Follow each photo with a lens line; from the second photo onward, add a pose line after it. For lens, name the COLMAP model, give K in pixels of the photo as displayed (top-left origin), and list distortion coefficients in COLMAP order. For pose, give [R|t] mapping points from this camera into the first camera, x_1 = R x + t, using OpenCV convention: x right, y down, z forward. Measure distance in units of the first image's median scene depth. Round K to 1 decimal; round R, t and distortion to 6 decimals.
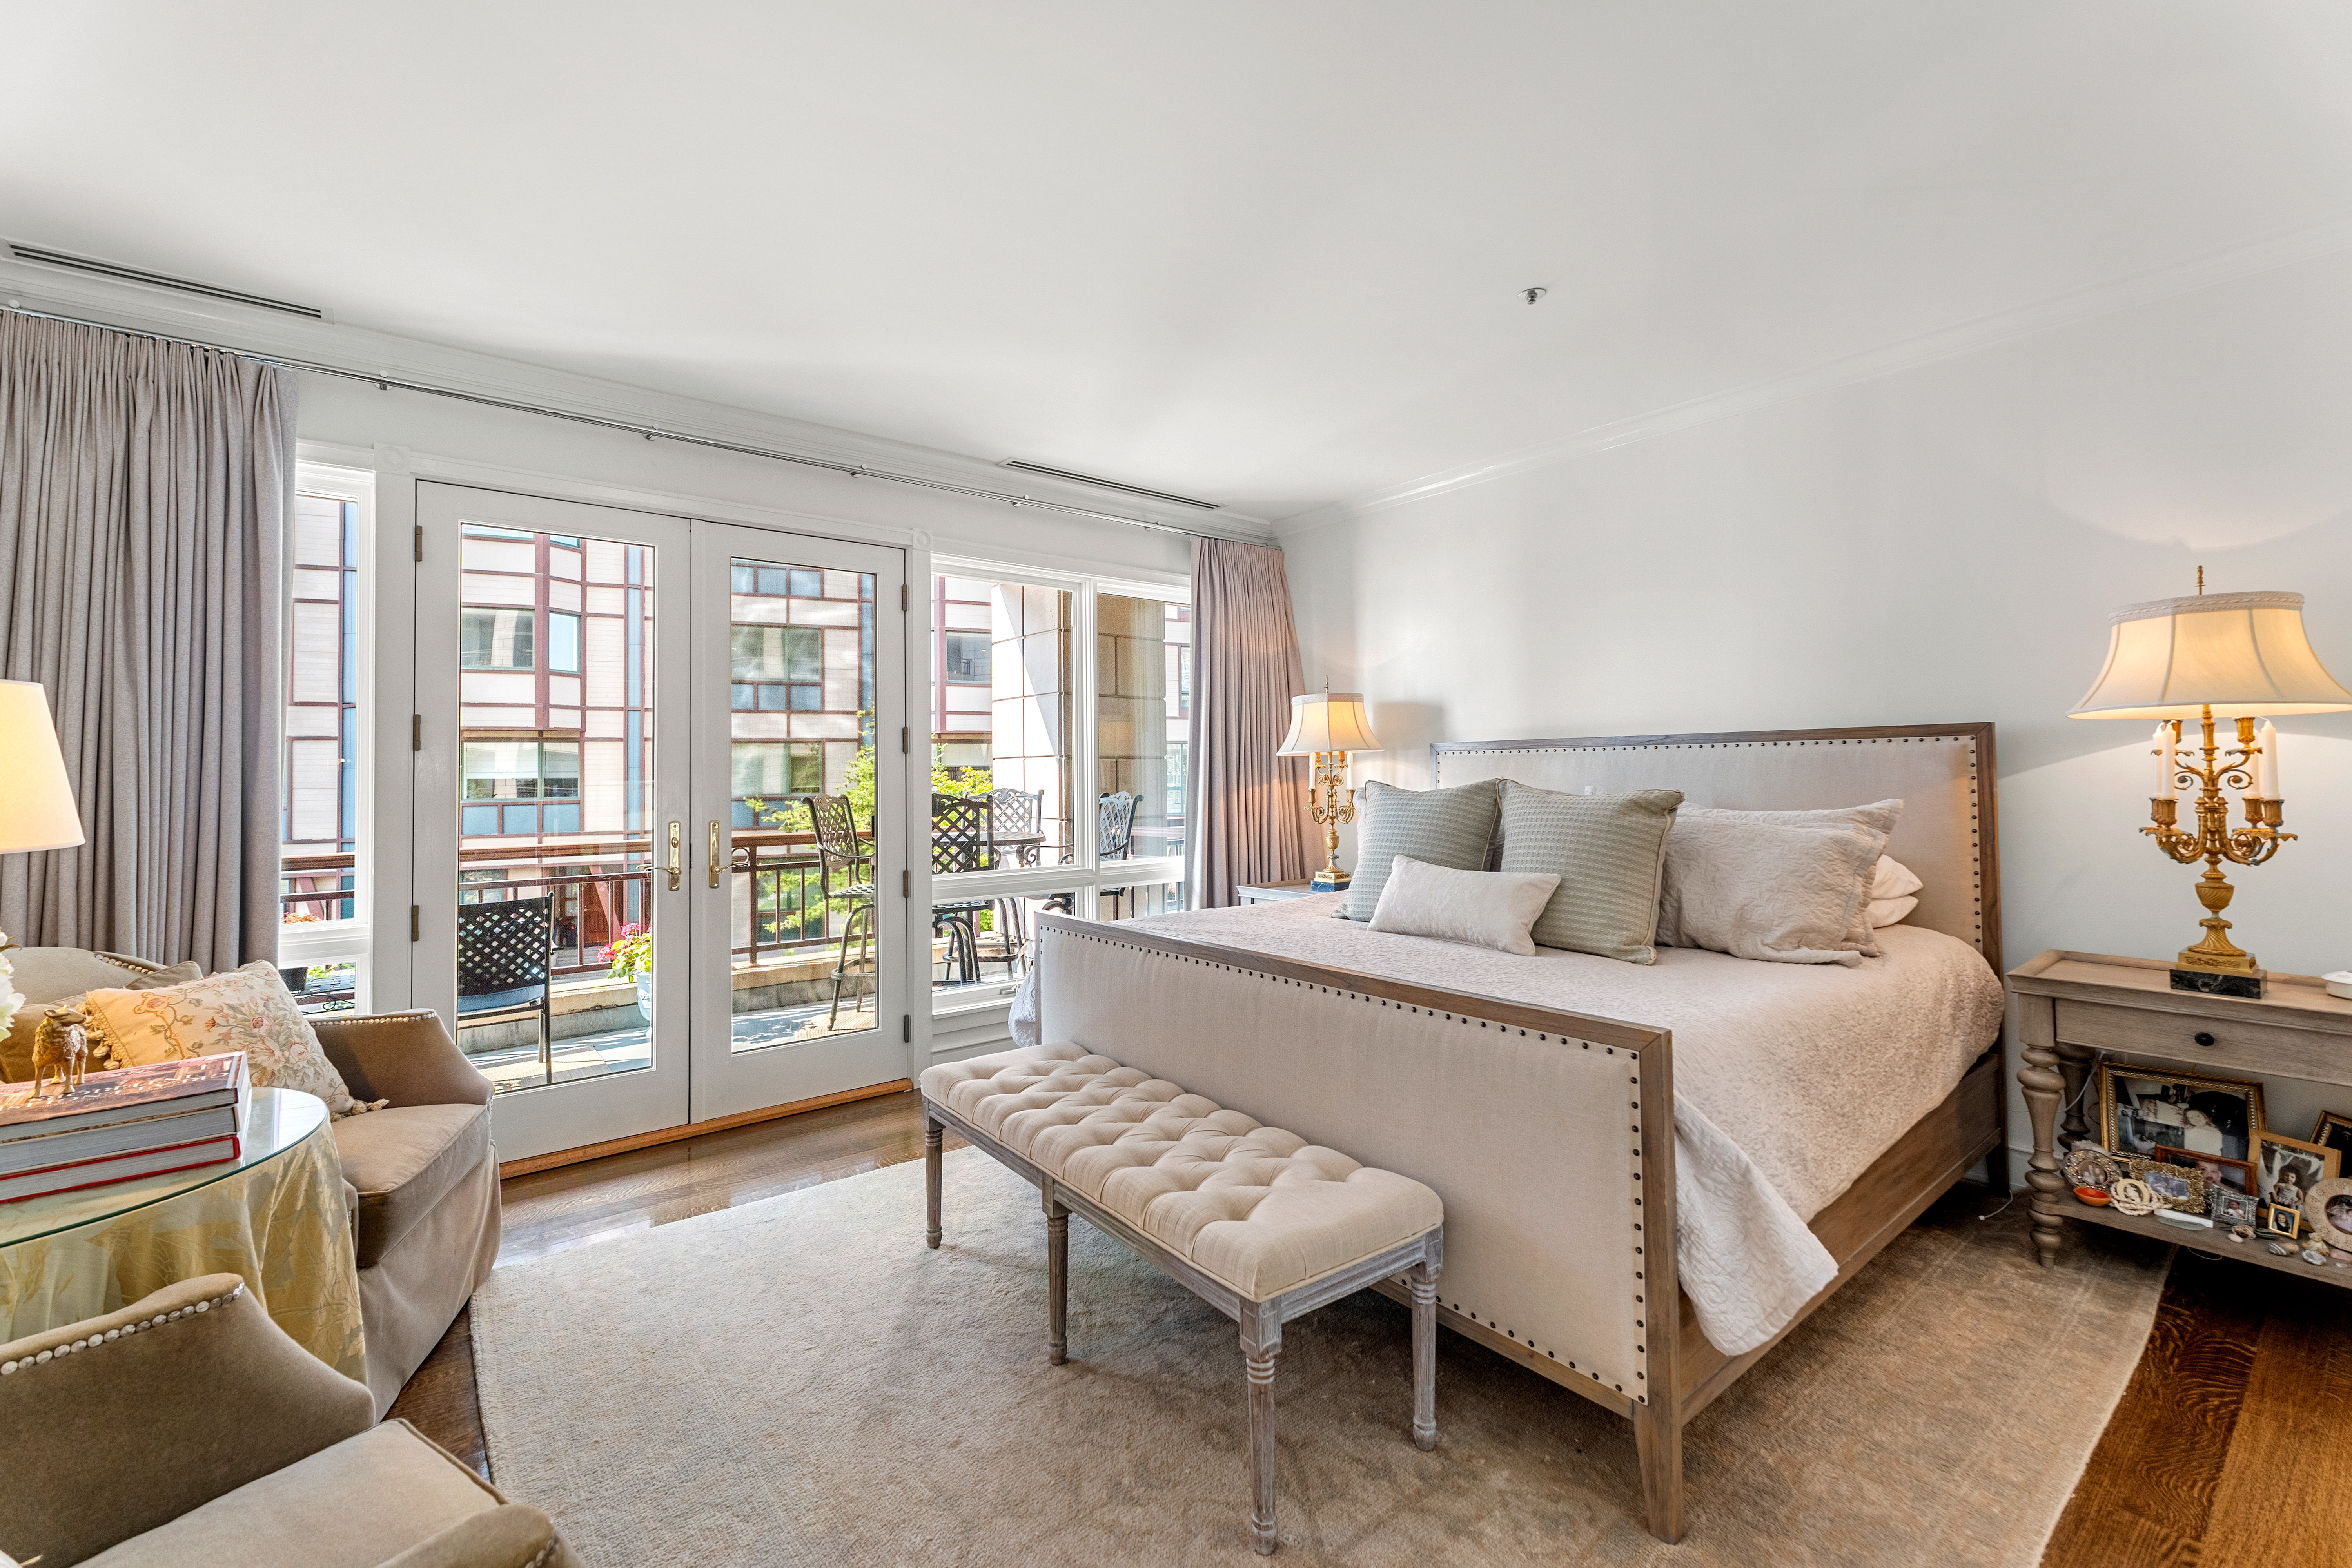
lens RADIAL K [[986.4, 0, 1180.8], [0, 986.4, 769.5], [0, 0, 1]] dist [0.001867, 0.000176]
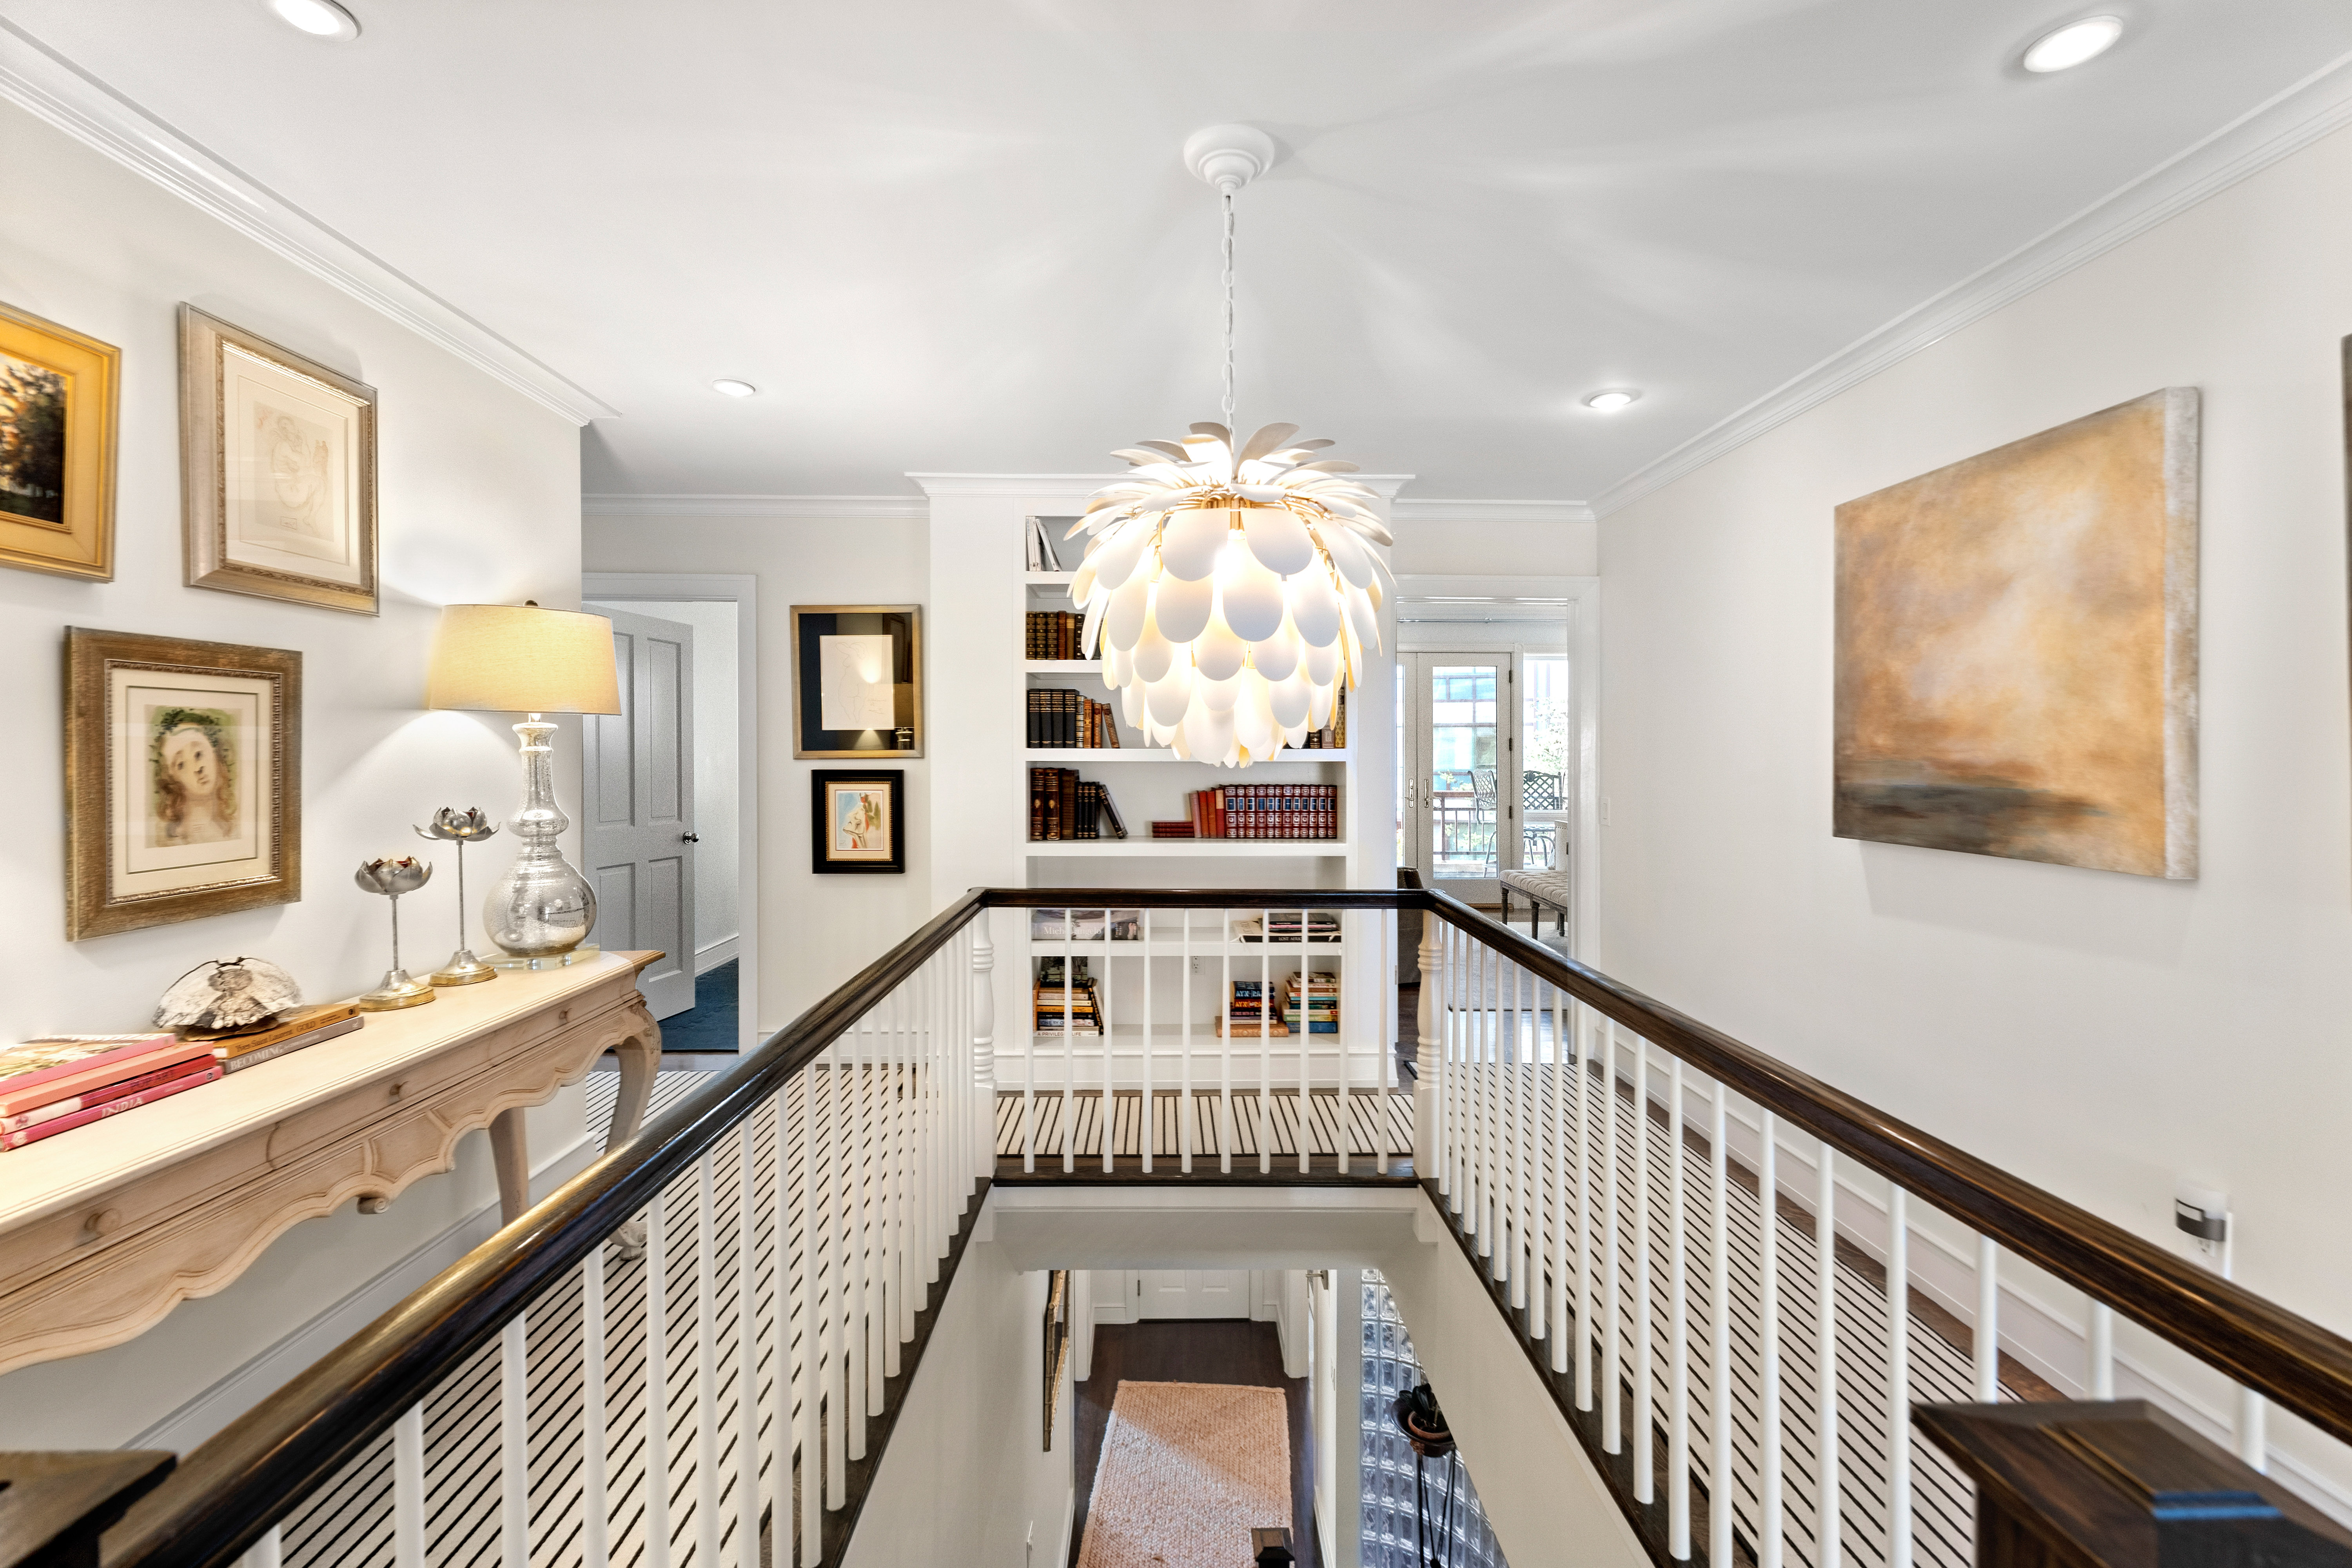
lens RADIAL K [[986.4, 0, 1180.8], [0, 986.4, 769.5], [0, 0, 1]] dist [0.001867, 0.000176]
pose [[0.781701, 0.017410, -0.623410, 0.095385], [-0.003022, 0.999704, 0.024129, -0.004675], [0.623646, -0.016978, 0.781523, -0.213330]]
